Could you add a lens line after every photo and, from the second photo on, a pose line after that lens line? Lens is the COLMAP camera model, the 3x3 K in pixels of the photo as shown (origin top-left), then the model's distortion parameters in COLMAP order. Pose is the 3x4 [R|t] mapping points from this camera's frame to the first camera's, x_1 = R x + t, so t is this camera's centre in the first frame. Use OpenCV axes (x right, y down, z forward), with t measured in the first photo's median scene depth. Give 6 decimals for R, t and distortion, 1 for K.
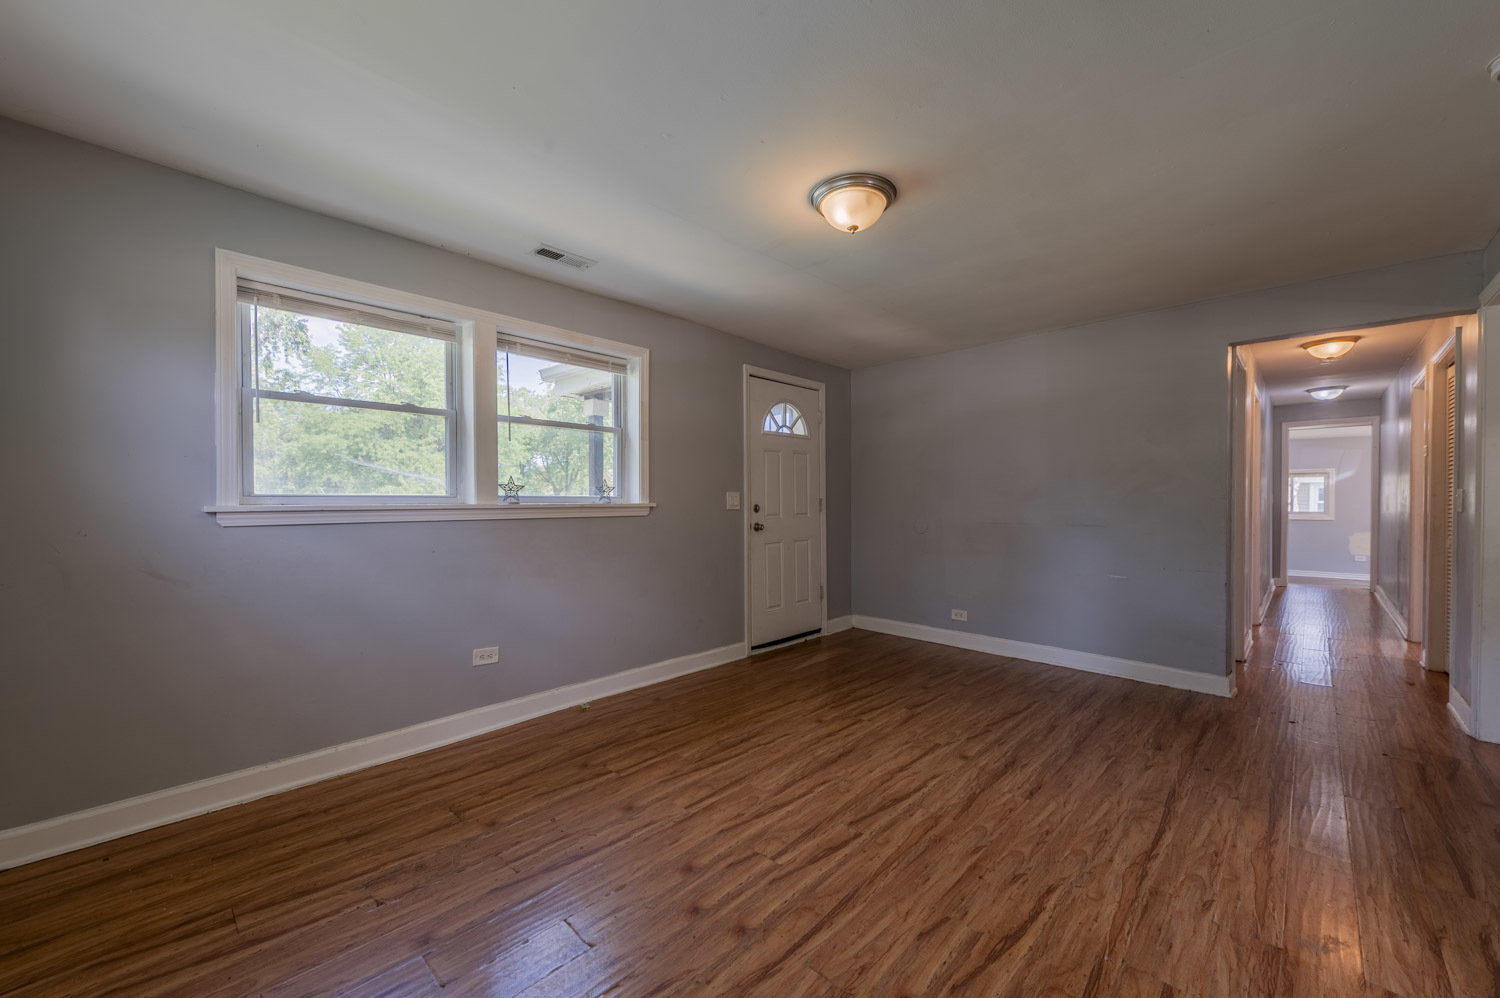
lens RADIAL K [[587.8, 0, 747.8], [0, 587.8, 503.8], [0, 0, 1]] dist [0.017388, -0.003346]
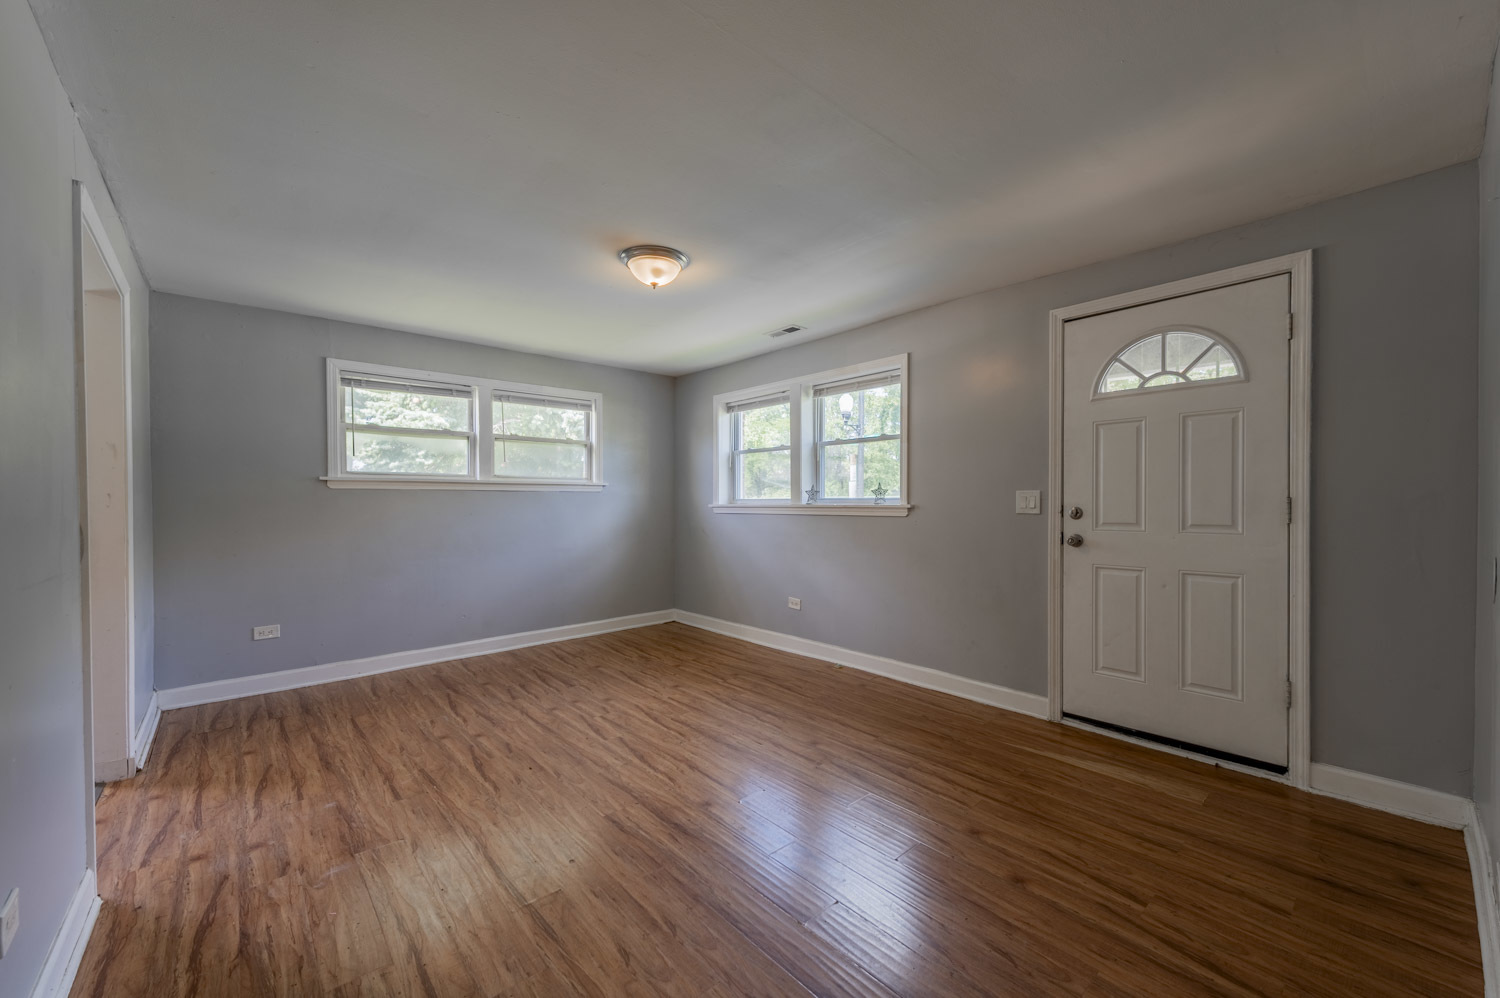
lens RADIAL K [[587.8, 0, 747.8], [0, 587.8, 503.8], [0, 0, 1]] dist [0.017388, -0.003346]
pose [[-0.091605, 0.007326, -0.995768, 1.129295], [-0.000837, 0.999972, 0.007434, -0.012239], [0.995795, 0.001514, -0.091596, 1.059802]]
